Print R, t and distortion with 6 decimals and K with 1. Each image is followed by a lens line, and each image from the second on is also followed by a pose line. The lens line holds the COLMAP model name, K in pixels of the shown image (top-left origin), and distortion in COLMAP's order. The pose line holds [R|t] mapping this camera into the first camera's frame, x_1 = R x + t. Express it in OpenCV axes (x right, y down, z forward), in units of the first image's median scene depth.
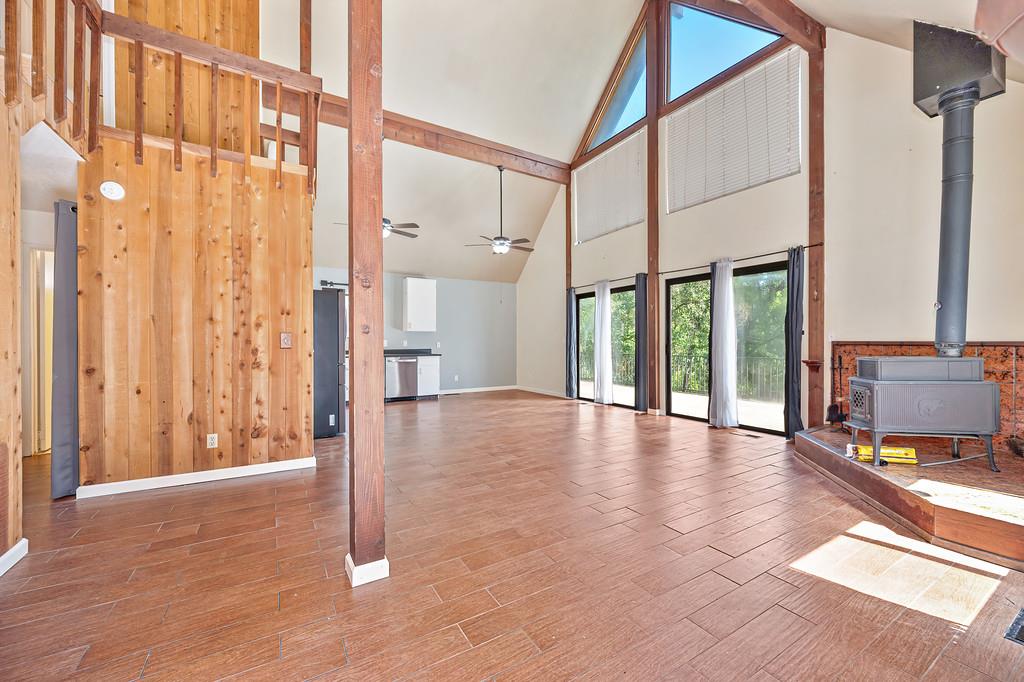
lens RADIAL K [[405.7, 0, 519.3], [0, 405.7, 344.2], [0, 0, 1]] dist [-0.001840, -0.000427]
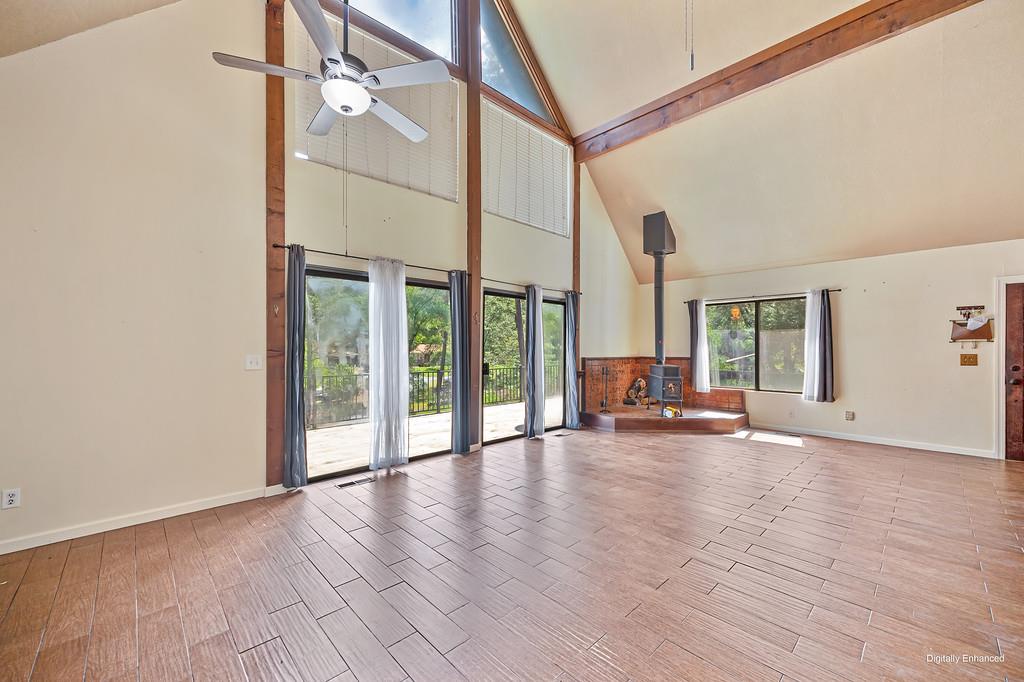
lens RADIAL K [[405.7, 0, 516.3], [0, 405.7, 347.9], [0, 0, 1]] dist [-0.001840, -0.000427]
pose [[-0.220103, 0.001499, 0.975475, -0.573547], [0.005082, 0.999987, -0.000390, -0.036784], [-0.975463, 0.004871, -0.220108, 1.323639]]
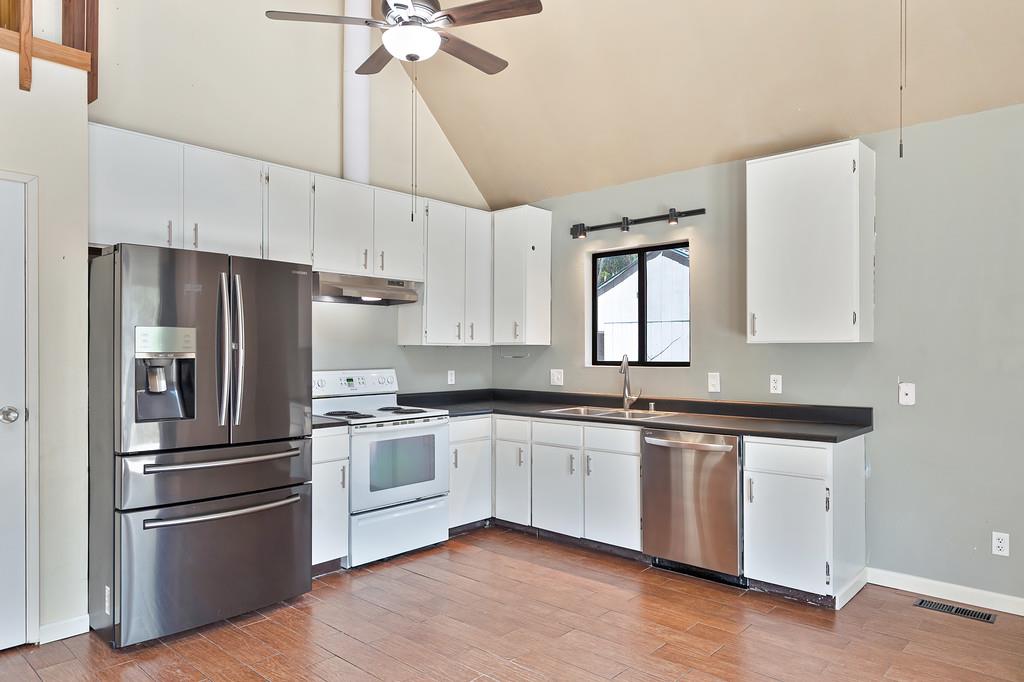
lens RADIAL K [[665.0, 0, 517.4], [0, 665.0, 349.0], [0, 0, 1]] dist [0.001887, -0.002616]
pose [[0.285811, -0.005288, -0.958272, 0.217334], [-0.003880, 0.999970, -0.006676, -0.038443], [0.958278, 0.005626, 0.285782, 1.109497]]
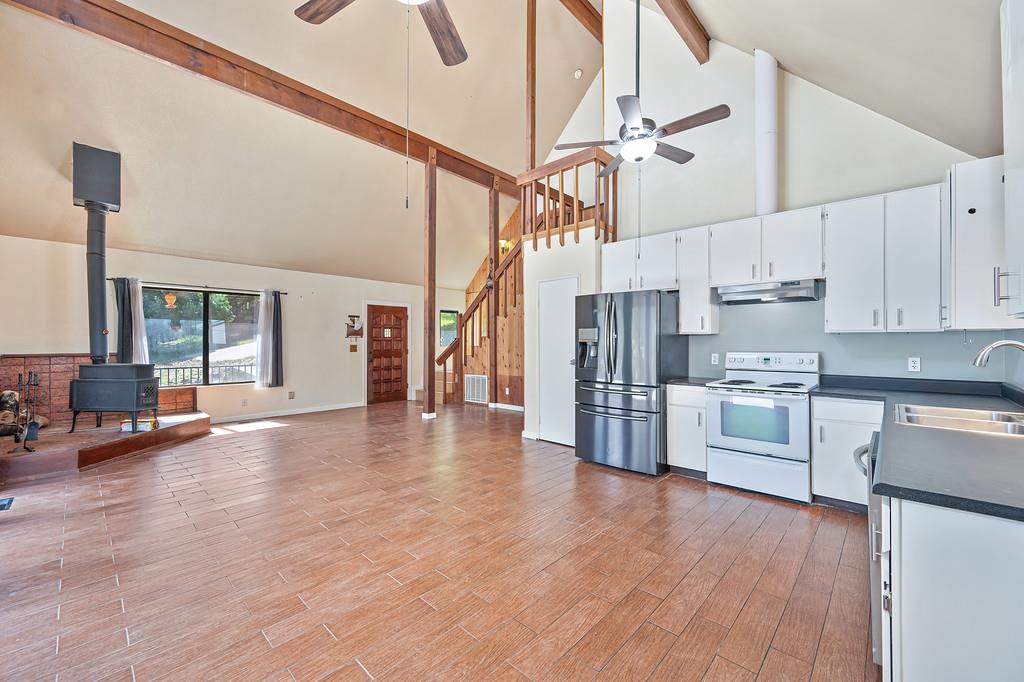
lens RADIAL K [[405.7, 0, 518.0], [0, 405.7, 338.3], [0, 0, 1]] dist [-0.001840, -0.000427]
pose [[-0.961349, -0.001510, -0.275328, -0.059523], [-0.000750, 0.999996, -0.002866, -0.038073], [0.275331, -0.002549, -0.961346, 1.740511]]
